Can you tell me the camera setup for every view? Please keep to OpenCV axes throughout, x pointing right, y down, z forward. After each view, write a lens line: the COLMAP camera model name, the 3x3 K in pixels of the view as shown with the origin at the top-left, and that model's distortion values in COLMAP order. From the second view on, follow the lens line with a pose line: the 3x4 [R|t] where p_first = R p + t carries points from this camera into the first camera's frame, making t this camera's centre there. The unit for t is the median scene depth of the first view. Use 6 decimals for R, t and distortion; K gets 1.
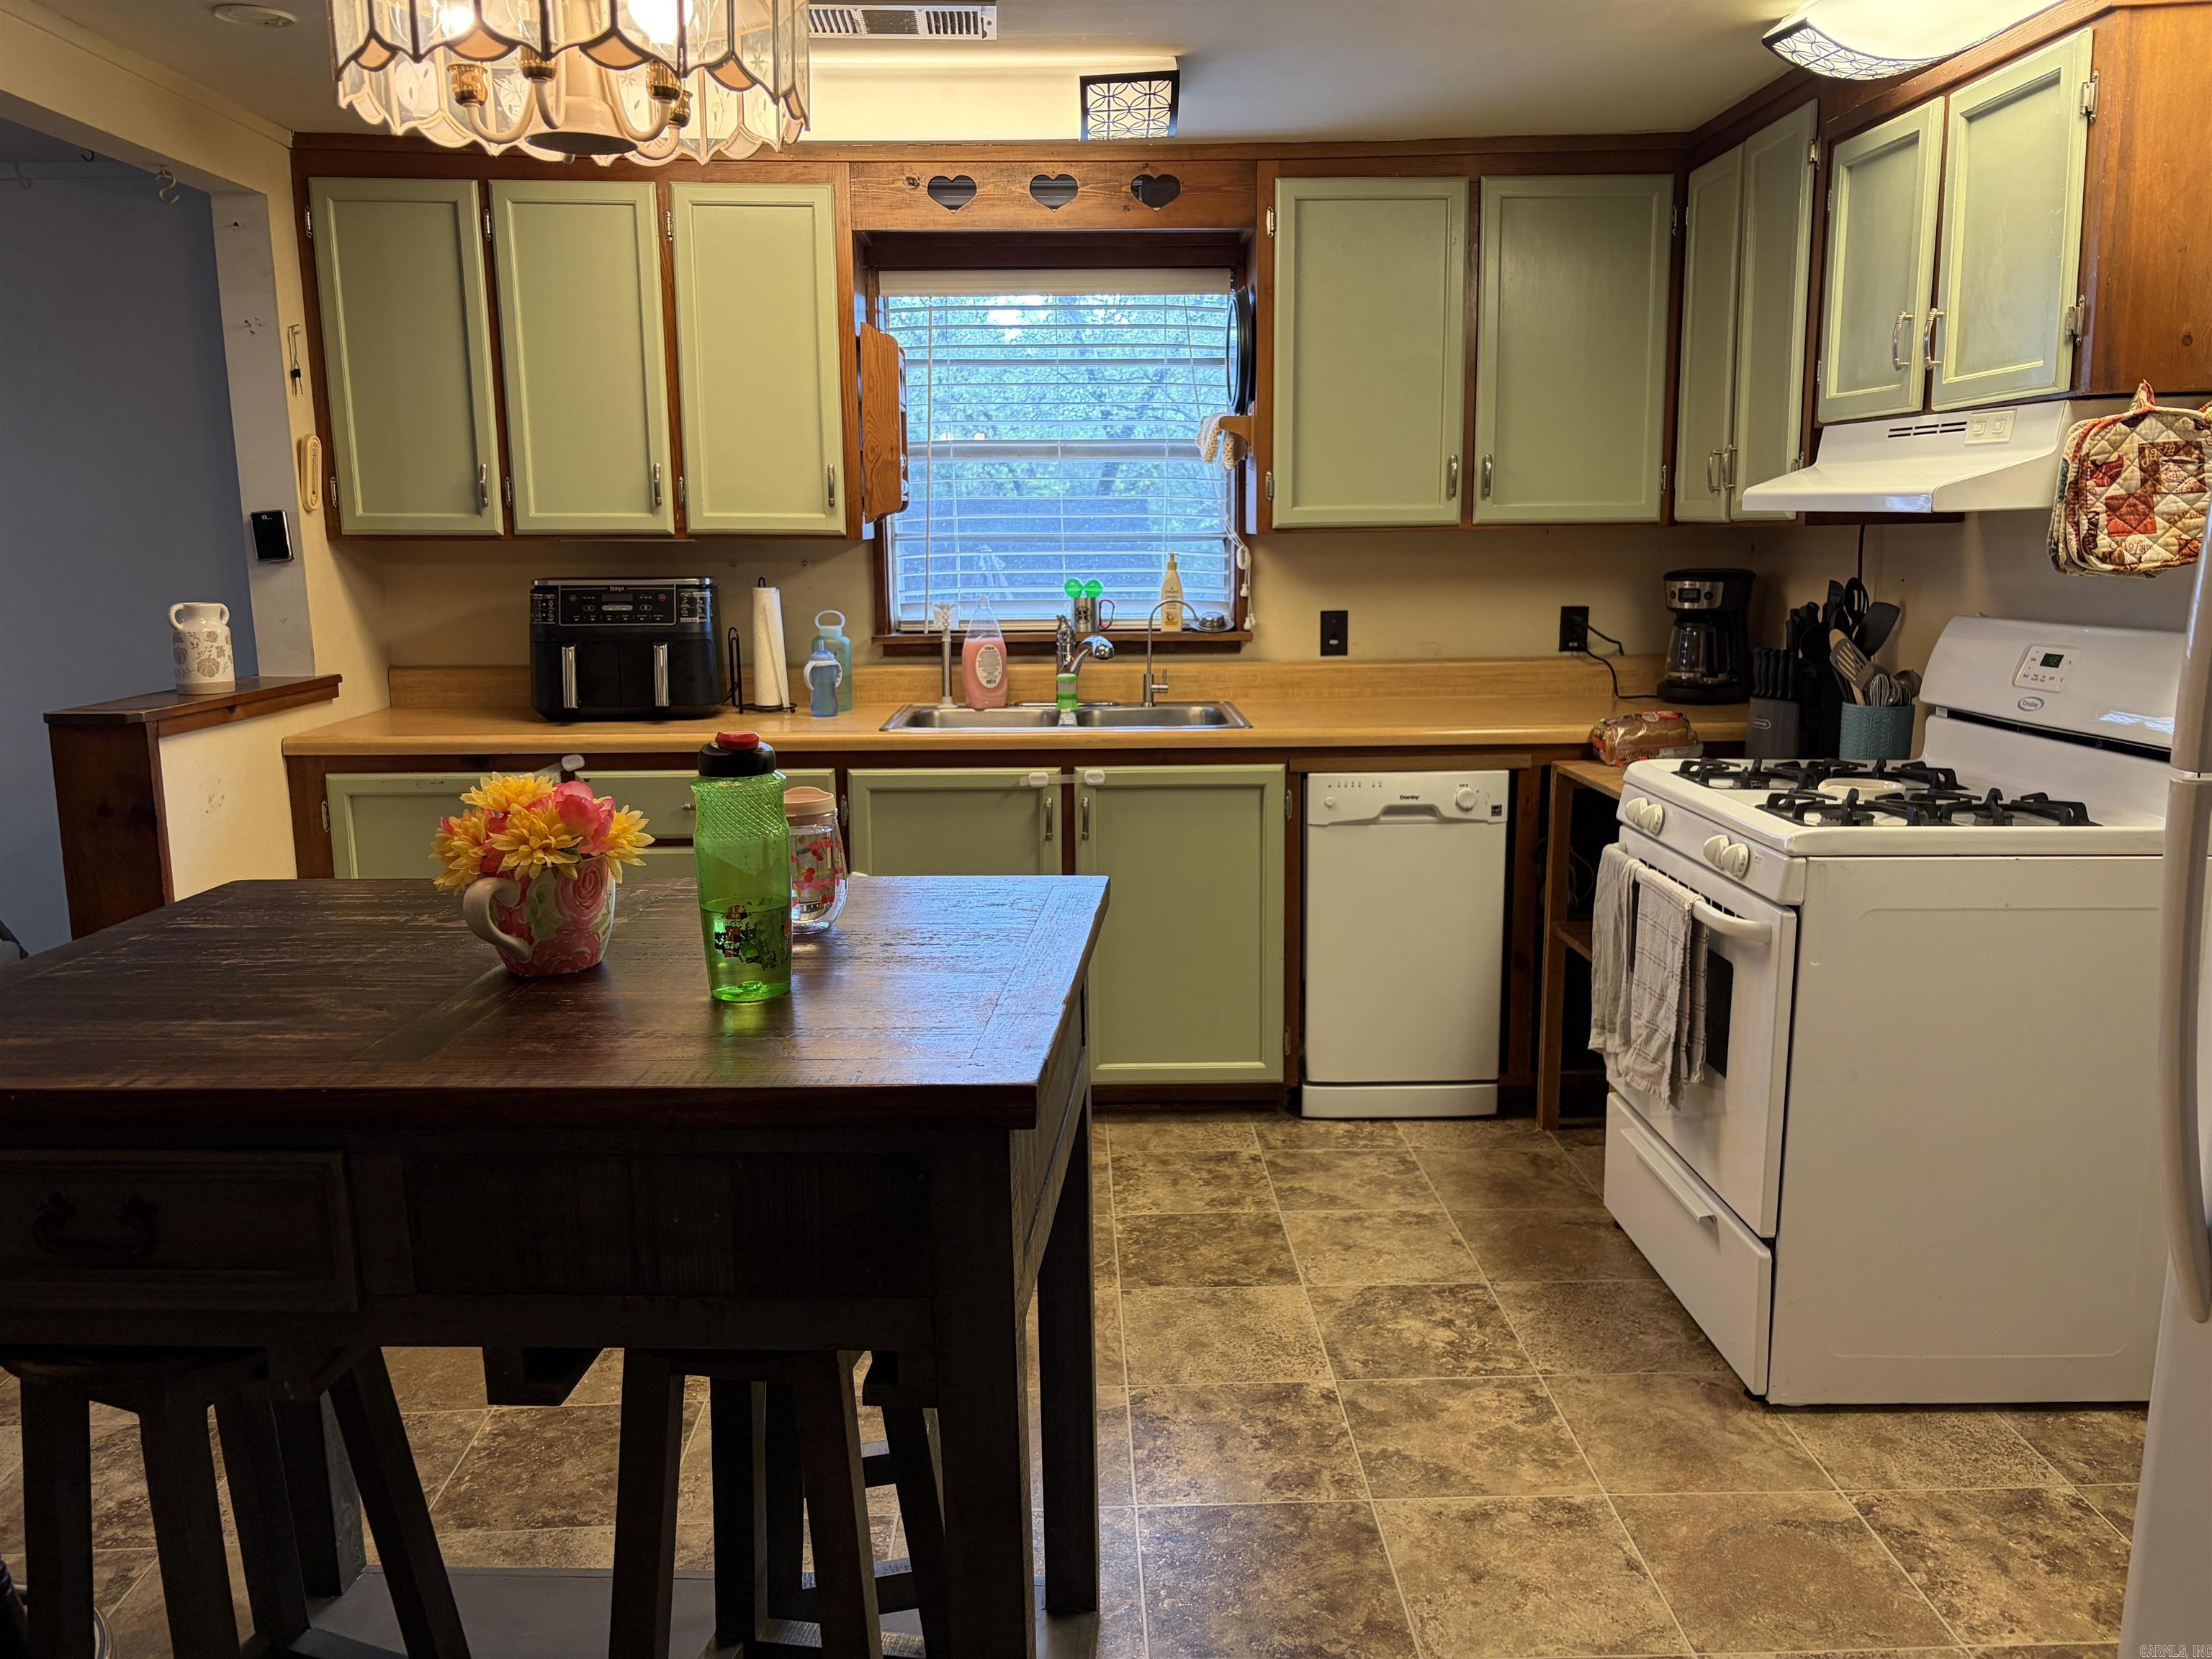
lens RADIAL K [[1672.4, 0, 1116.9], [0, 1672.4, 843.7], [0, 0, 1]] dist [0.049888, -0.061094]
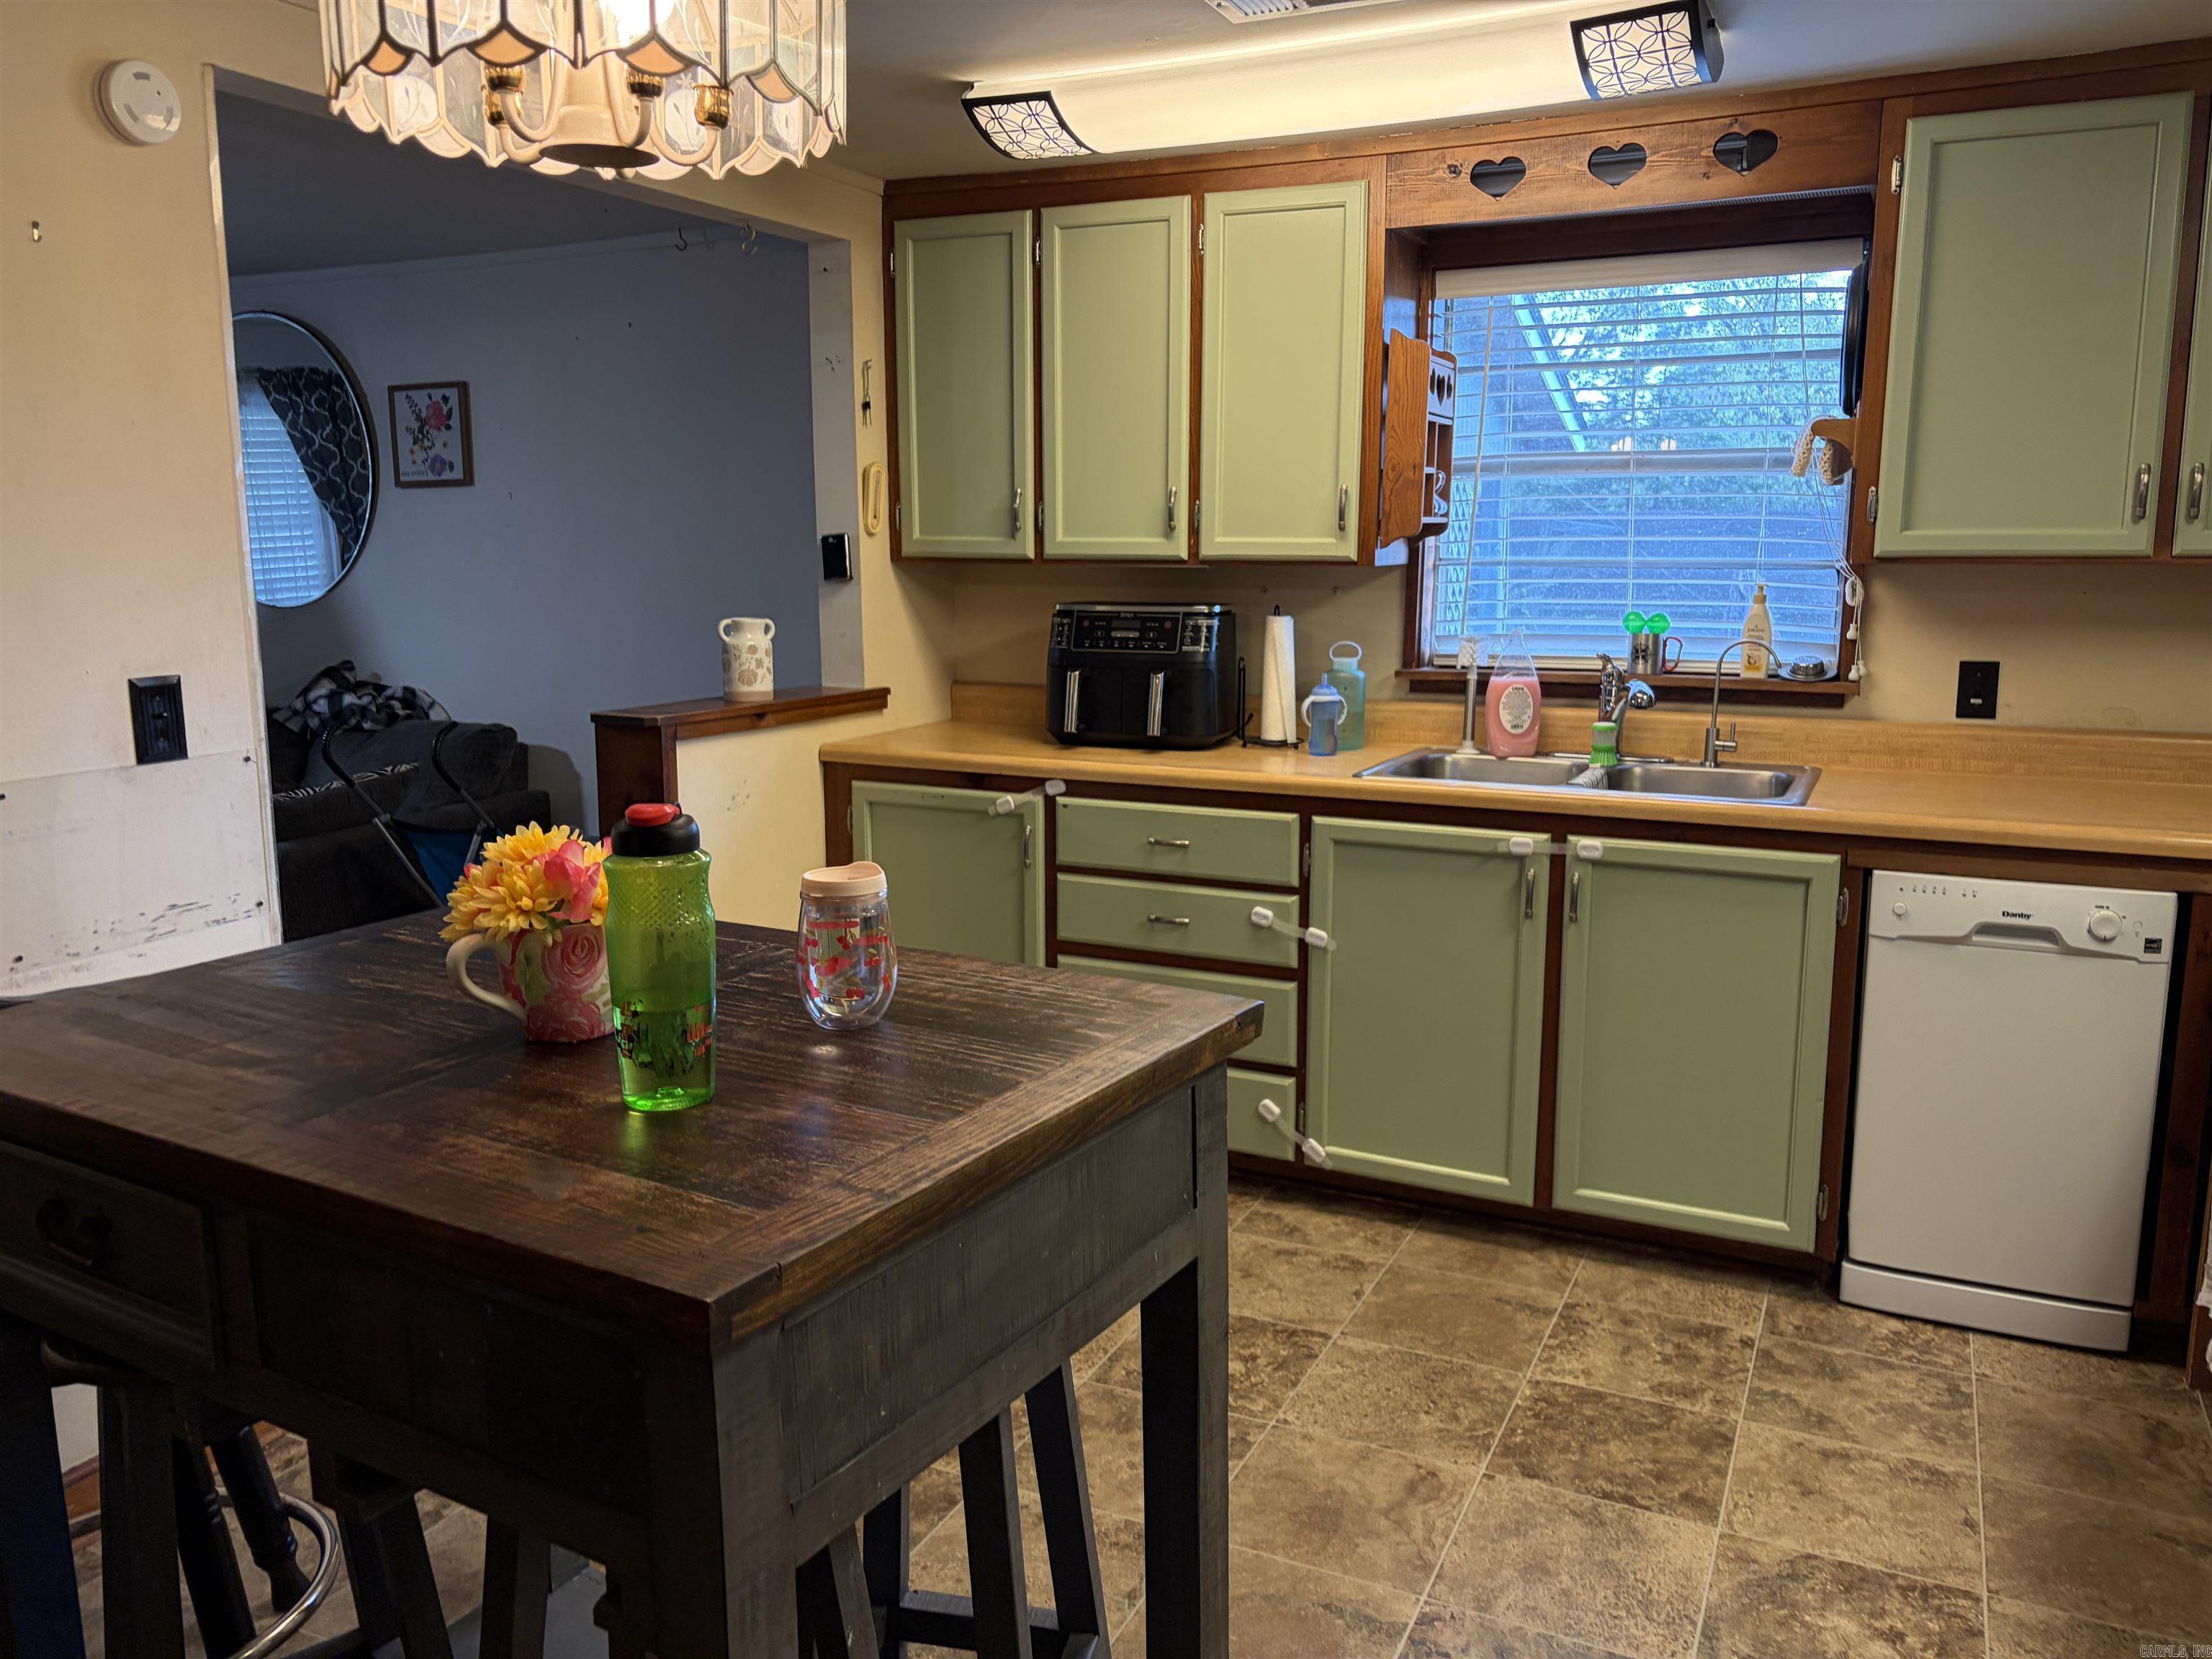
lens RADIAL K [[1672.4, 0, 1090.4], [0, 1672.4, 836.0], [0, 0, 1]] dist [0.049888, -0.061094]
pose [[0.883080, 0.088725, -0.460758, 0.147910], [-0.093758, 0.995523, 0.012006, -0.031820], [0.459761, 0.032597, 0.887444, 0.124413]]
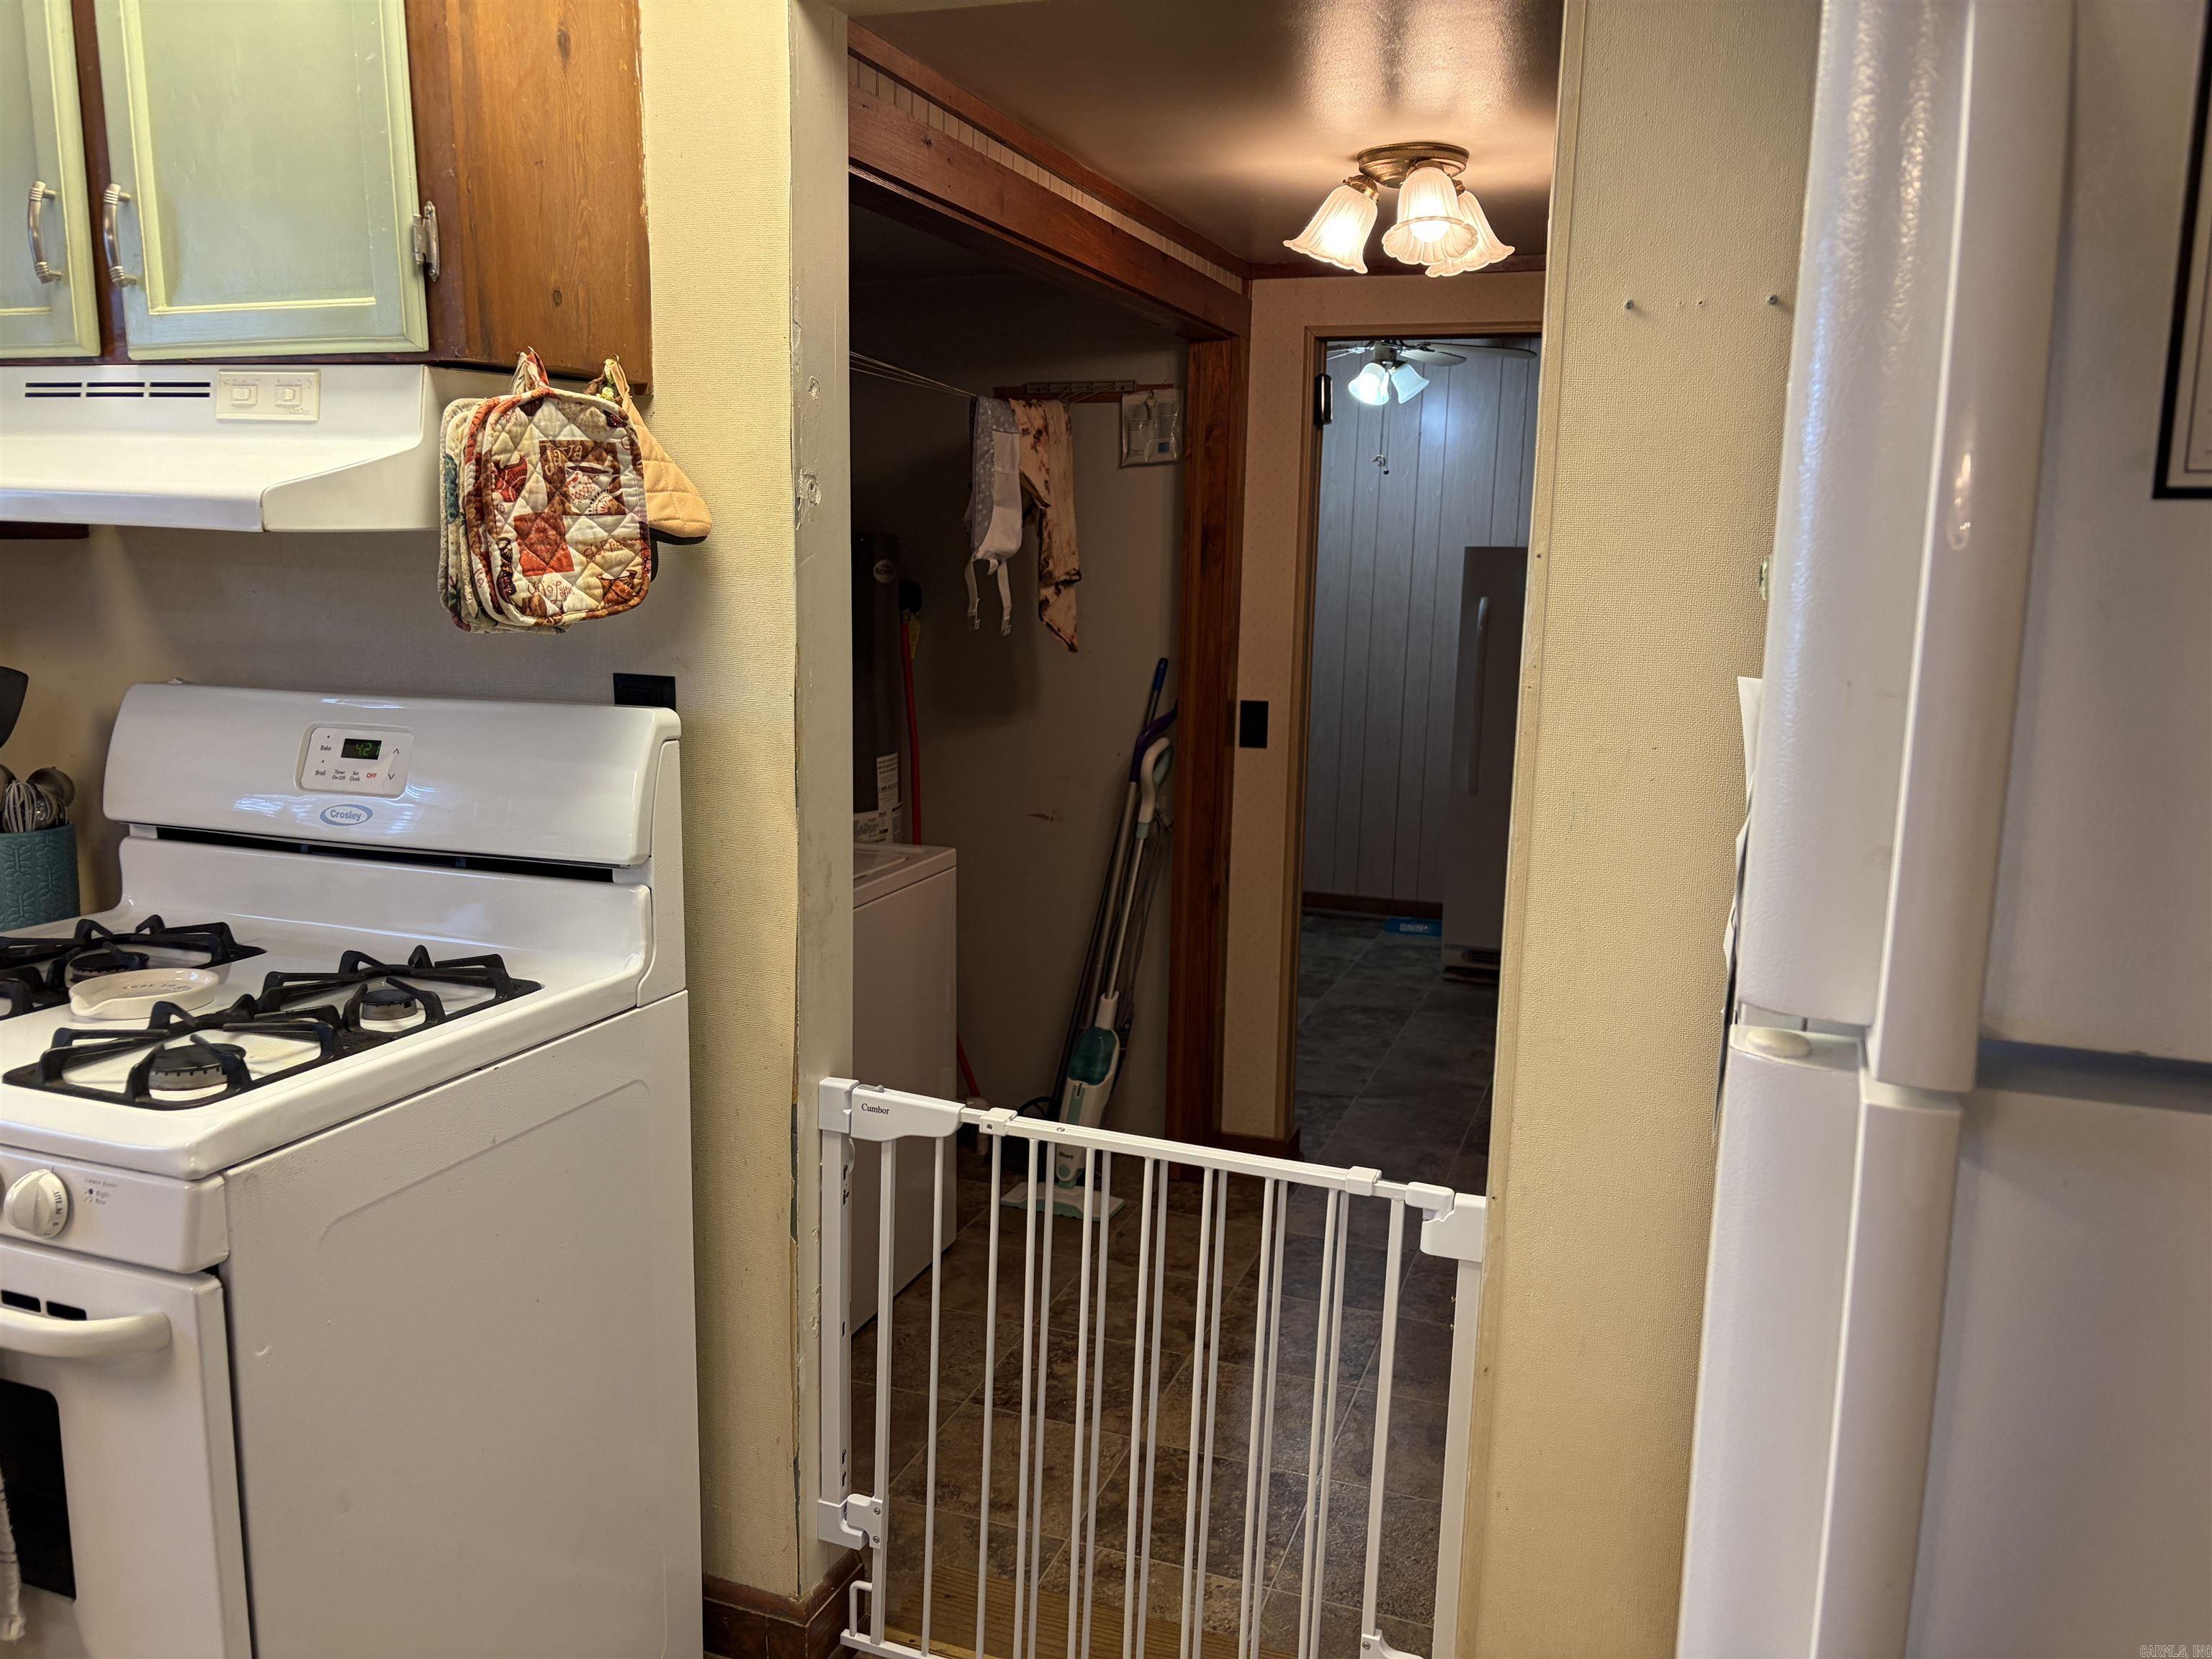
lens RADIAL K [[1672.4, 0, 1066.9], [0, 1672.4, 838.3], [0, 0, 1]] dist [0.049888, -0.061094]
pose [[0.376967, -0.149745, 0.914042, 0.037459], [0.150988, 0.983579, 0.098867, -0.113170], [-0.913837, 0.100740, 0.393386, 0.551883]]
